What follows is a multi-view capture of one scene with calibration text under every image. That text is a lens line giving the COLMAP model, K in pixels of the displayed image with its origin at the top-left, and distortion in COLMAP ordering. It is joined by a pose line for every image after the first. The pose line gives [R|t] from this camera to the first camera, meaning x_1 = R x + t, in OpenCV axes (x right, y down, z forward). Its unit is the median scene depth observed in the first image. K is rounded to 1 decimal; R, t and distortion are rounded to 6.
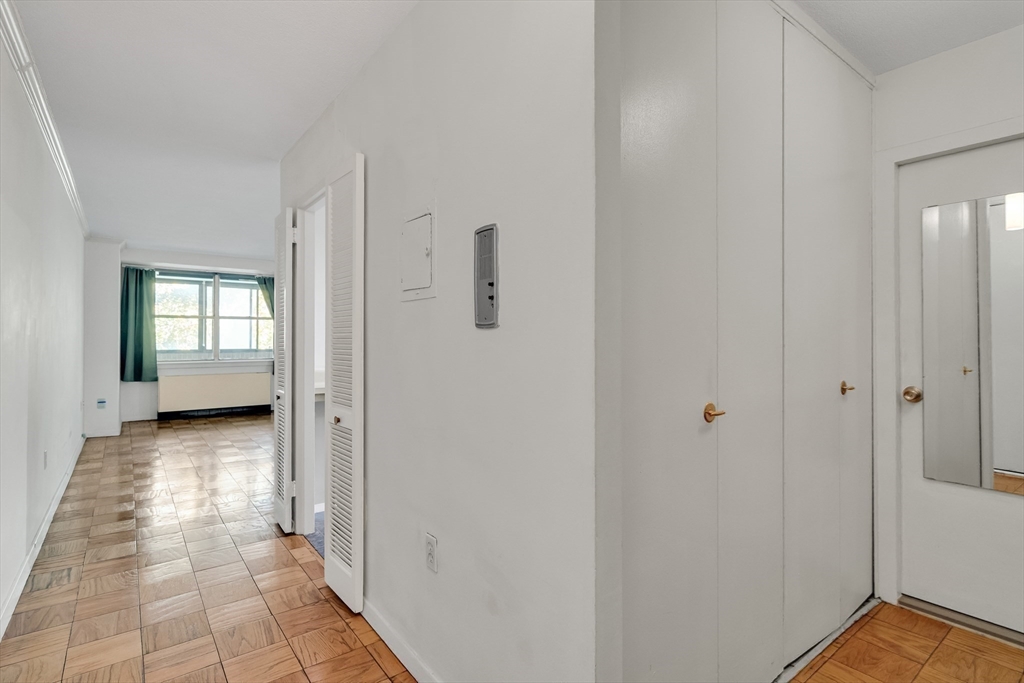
lens RADIAL K [[505.9, 0, 512.0], [0, 505.9, 341.5], [0, 0, 1]] dist [-0.001168, -0.000185]
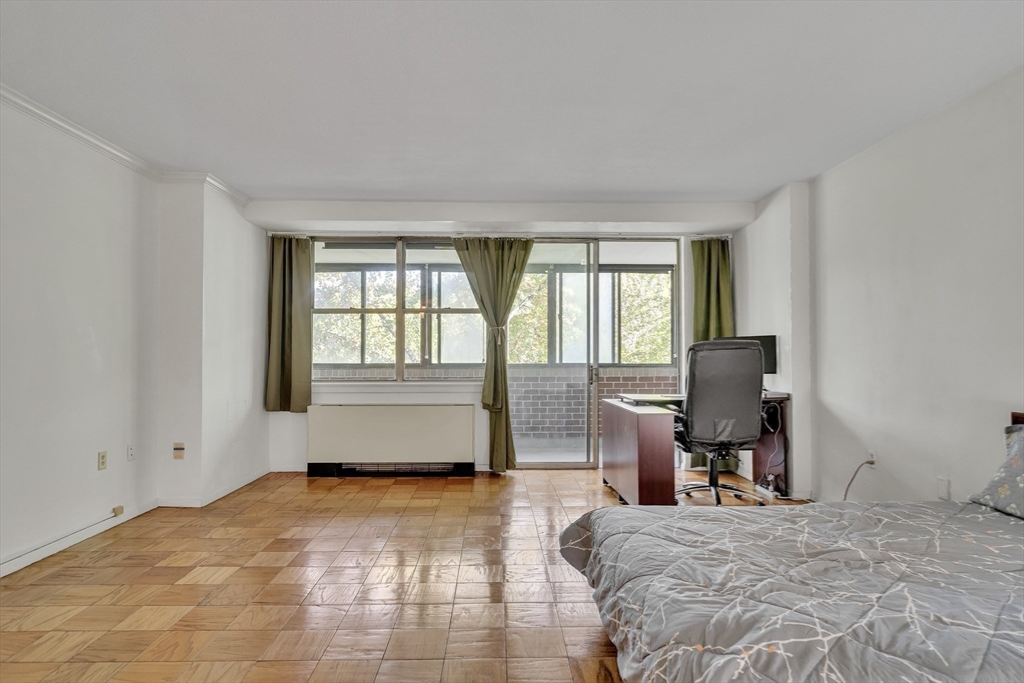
lens RADIAL K [[623.8, 0, 512.0], [0, 623.8, 341.5], [0, 0, 1]] dist [0.002886, 0.002987]
pose [[0.811448, -0.009383, -0.584349, -0.041324], [-0.004252, 0.999750, -0.021958, 0.005847], [0.584409, 0.020302, 0.811205, 0.513548]]
